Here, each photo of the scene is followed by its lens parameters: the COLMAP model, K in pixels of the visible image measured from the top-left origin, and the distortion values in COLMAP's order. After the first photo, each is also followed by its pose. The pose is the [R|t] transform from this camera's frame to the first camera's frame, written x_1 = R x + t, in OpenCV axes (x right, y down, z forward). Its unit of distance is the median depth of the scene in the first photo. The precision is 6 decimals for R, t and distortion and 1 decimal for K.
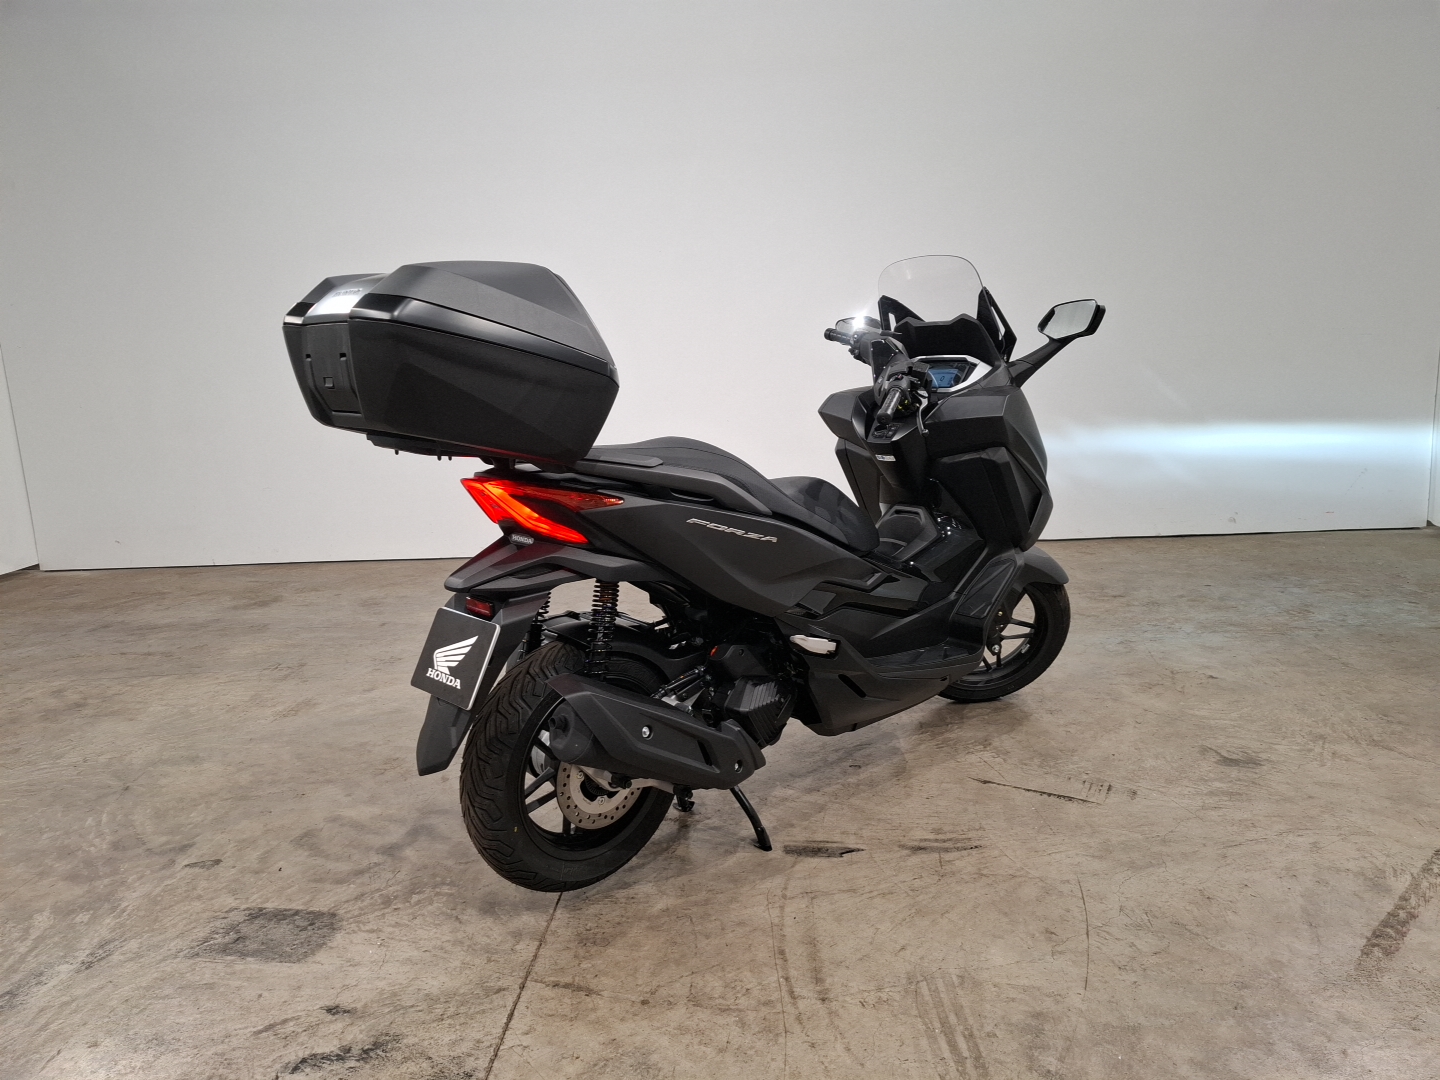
lens RADIAL K [[988.8, 0, 781.9], [0, 988.8, 584.7], [0, 0, 1]] dist [0.066367, -0.176366]
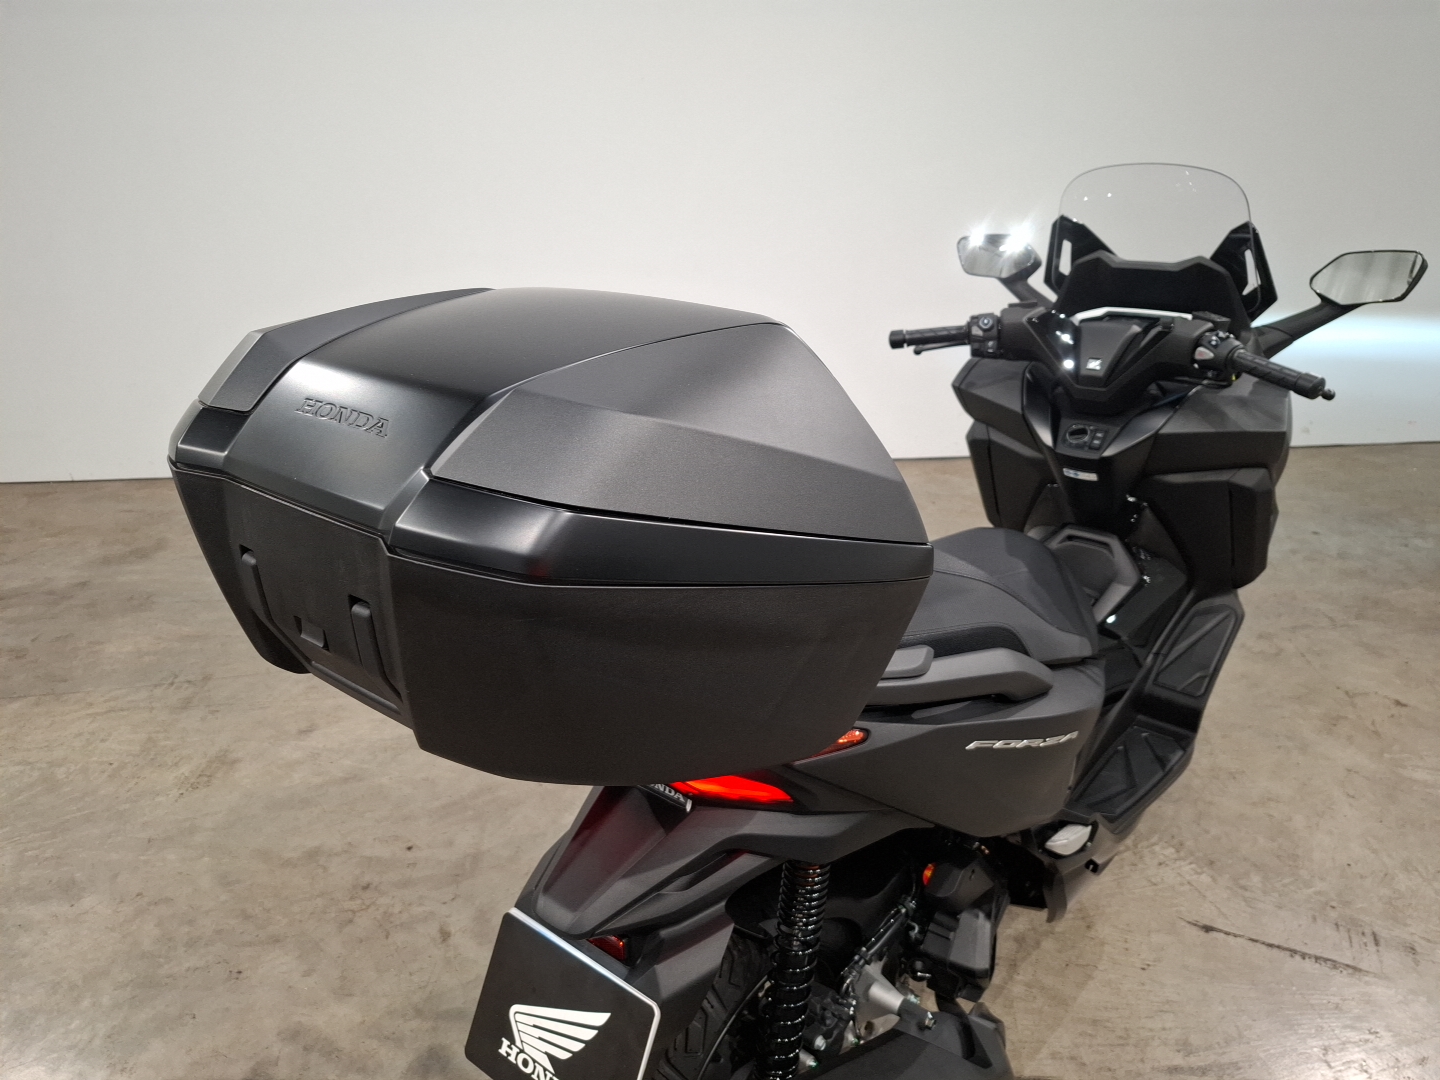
lens RADIAL K [[960.7, 0, 720.0], [0, 960.7, 540.0], [0, 0, 1]] dist [0.068936, -0.096379]
pose [[0.998141, -0.007276, 0.060505, -0.195004], [-0.001408, 0.989828, 0.142261, -0.188056], [-0.060924, -0.142082, 0.987978, 0.369963]]
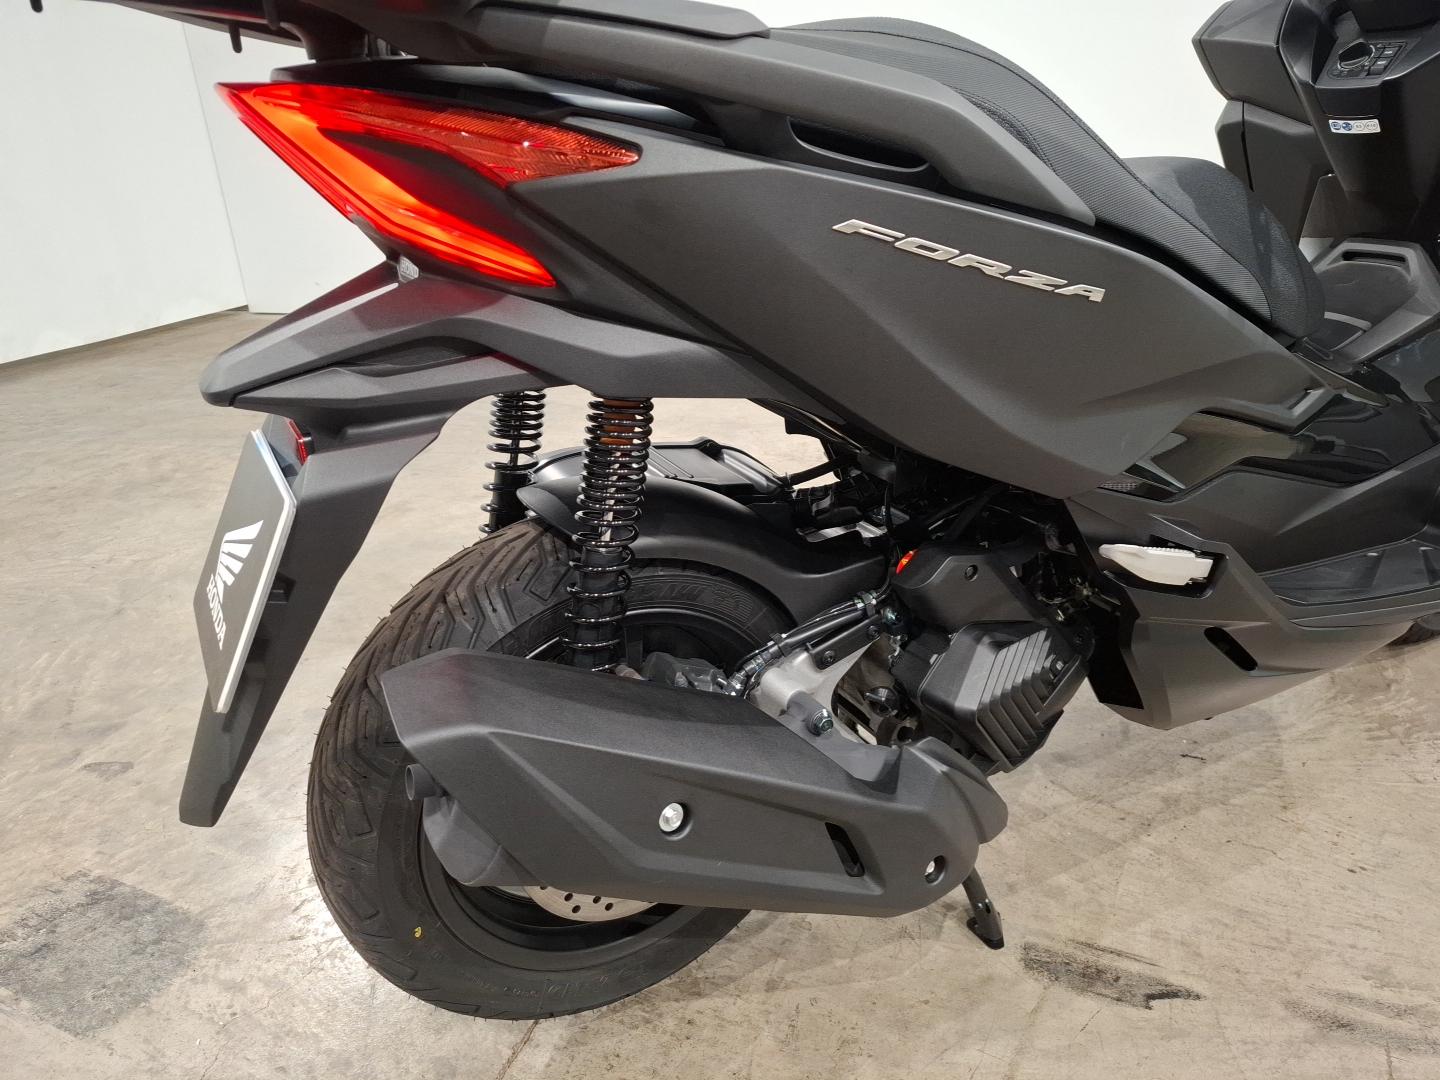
lens RADIAL K [[960.7, 0, 720.0], [0, 960.7, 540.0], [0, 0, 1]] dist [0.068936, -0.096379]
pose [[0.946606, 0.109943, -0.303066, -0.016335], [-0.050502, 0.979017, 0.197420, -0.017479], [0.318411, -0.171573, 0.932297, 0.492879]]
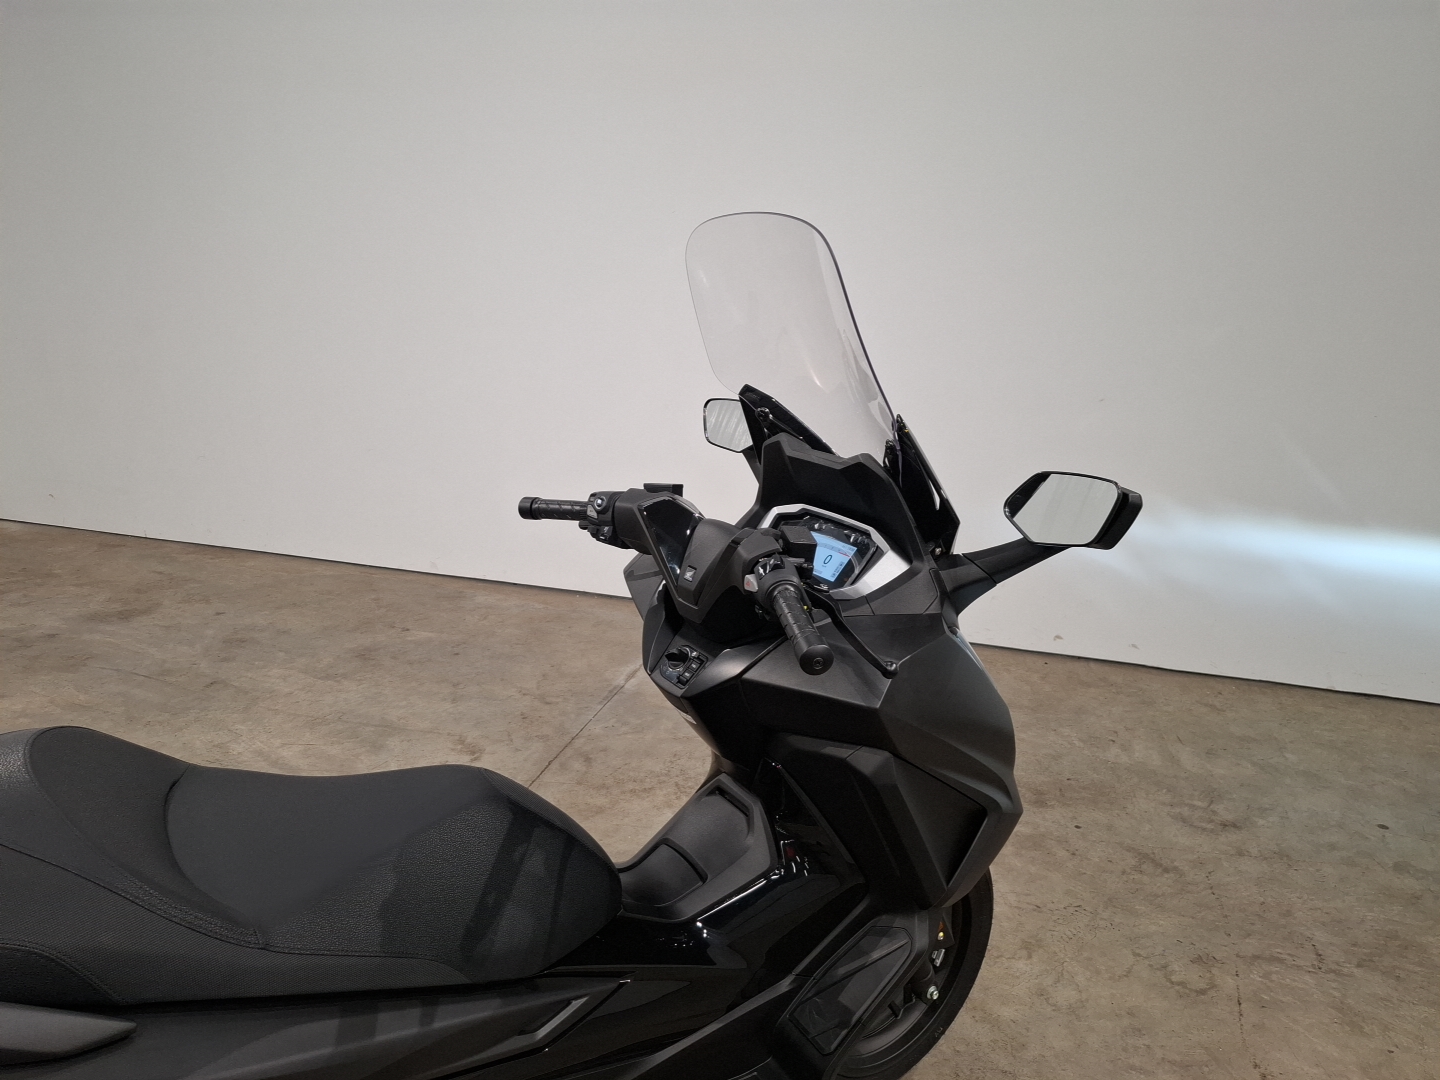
lens RADIAL K [[941.9, 0, 773.1], [0, 941.9, 535.1], [0, 0, 1]] dist [0.065669, -0.053382]
pose [[0.975919, 0.139090, -0.168036, 0.238974], [-0.137645, 0.990274, 0.020275, -0.251471], [0.169222, 0.003343, 0.985572, 0.549219]]
